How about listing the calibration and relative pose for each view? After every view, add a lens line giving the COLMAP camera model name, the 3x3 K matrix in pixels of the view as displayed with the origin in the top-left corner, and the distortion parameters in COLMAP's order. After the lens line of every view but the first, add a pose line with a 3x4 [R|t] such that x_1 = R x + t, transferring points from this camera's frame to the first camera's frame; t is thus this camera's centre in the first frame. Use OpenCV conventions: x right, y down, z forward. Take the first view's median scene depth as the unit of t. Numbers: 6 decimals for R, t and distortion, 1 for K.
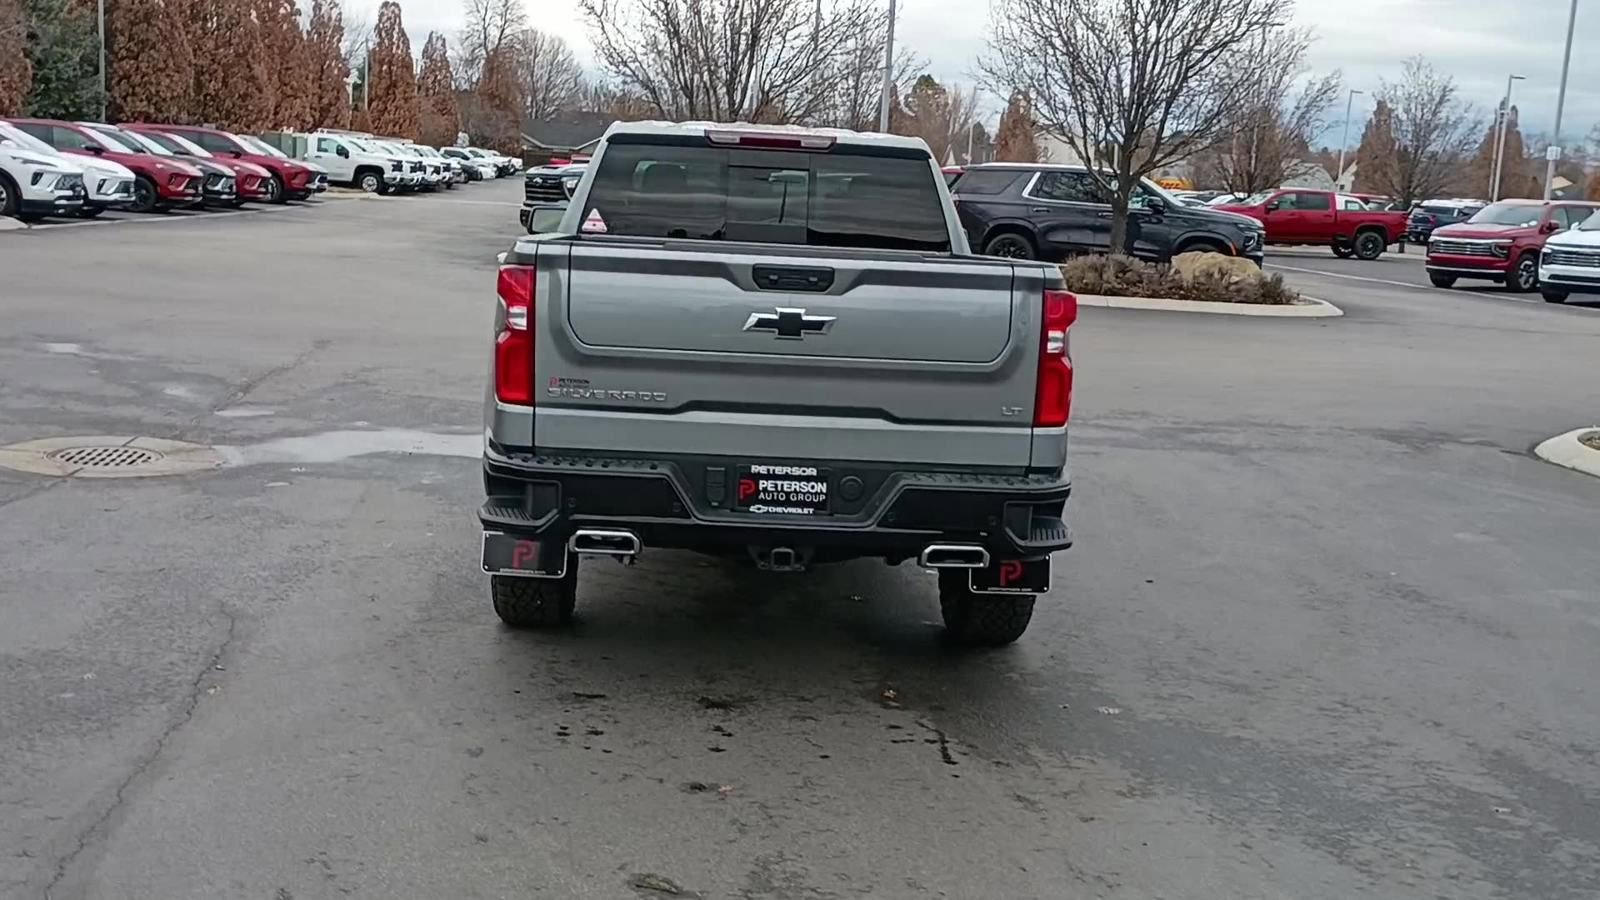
lens RADIAL K [[1687.0, 0, 795.2], [0, 1687.0, 416.8], [0, 0, 1]] dist [0.047153, 0.000000]
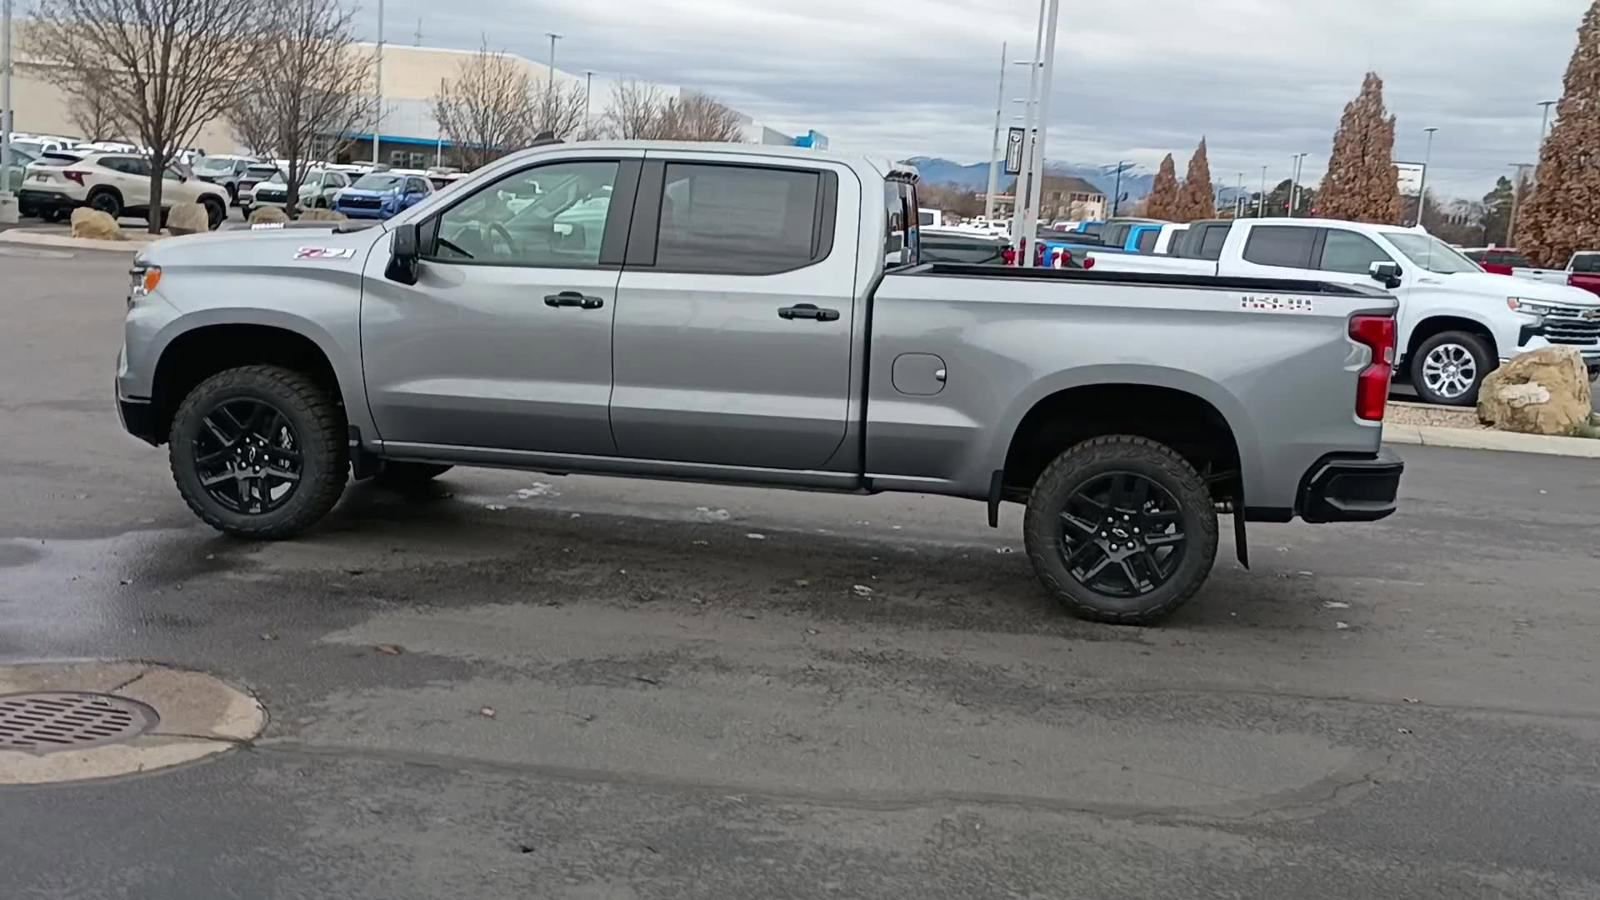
lens RADIAL K [[1687.0, 0, 787.2], [0, 1687.0, 436.2], [0, 0, 1]] dist [0.047153, 0.000000]
pose [[0.212256, -0.171992, 0.961960, -1.427764], [0.075540, 0.984332, 0.159324, -0.224052], [-0.974290, 0.038849, 0.221923, 1.068491]]
